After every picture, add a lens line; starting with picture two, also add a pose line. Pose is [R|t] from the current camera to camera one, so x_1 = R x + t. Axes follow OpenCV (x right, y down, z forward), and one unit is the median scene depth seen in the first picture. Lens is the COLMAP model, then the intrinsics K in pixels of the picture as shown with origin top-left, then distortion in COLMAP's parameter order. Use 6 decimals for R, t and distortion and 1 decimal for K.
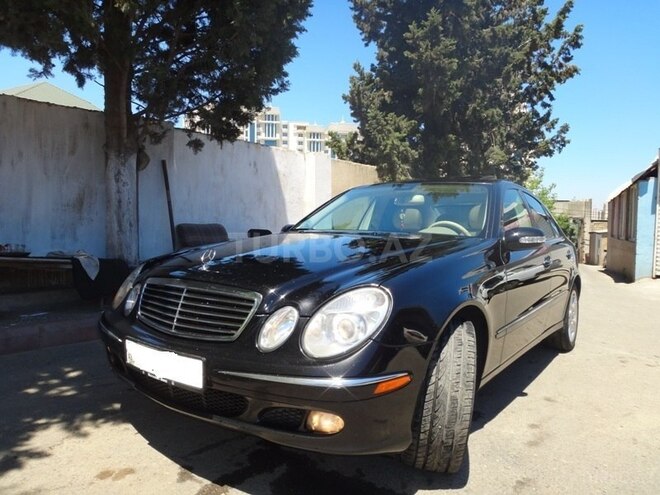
lens RADIAL K [[458.1, 0, 329.2], [0, 458.1, 248.1], [0, 0, 1]] dist [-0.053053, 0.009268]
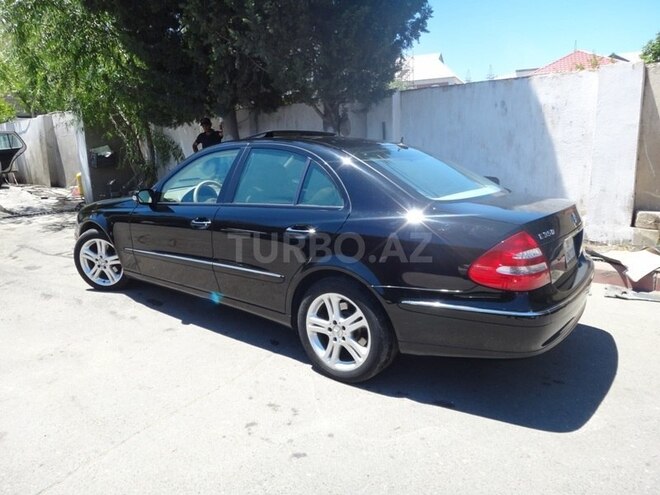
lens RADIAL K [[458.1, 0, 330.1], [0, 458.1, 248.4], [0, 0, 1]] dist [-0.053053, 0.009268]
pose [[0.003190, 0.187069, -0.982342, 0.829154], [-0.024566, 0.982065, 0.186937, -0.064773], [0.999693, 0.023535, 0.007729, 0.701305]]
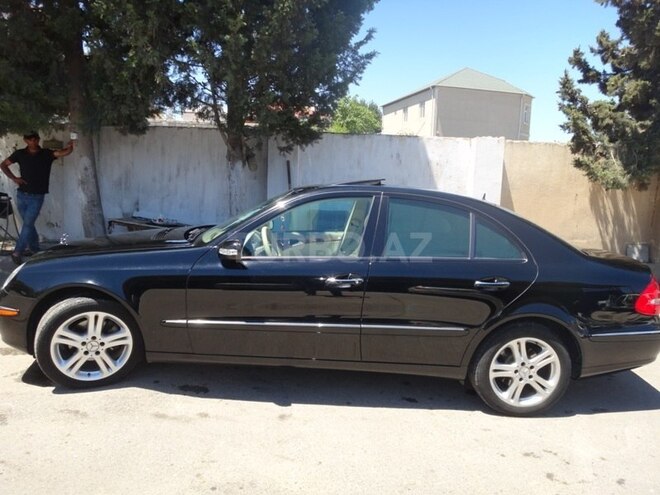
lens RADIAL K [[458.1, 0, 329.1], [0, 458.1, 246.8], [0, 0, 1]] dist [-0.053053, 0.009268]
pose [[0.618959, 0.118679, -0.776405, 0.630222], [-0.071591, 0.992928, 0.094703, -0.067086], [0.782154, -0.003034, 0.623078, 0.225772]]
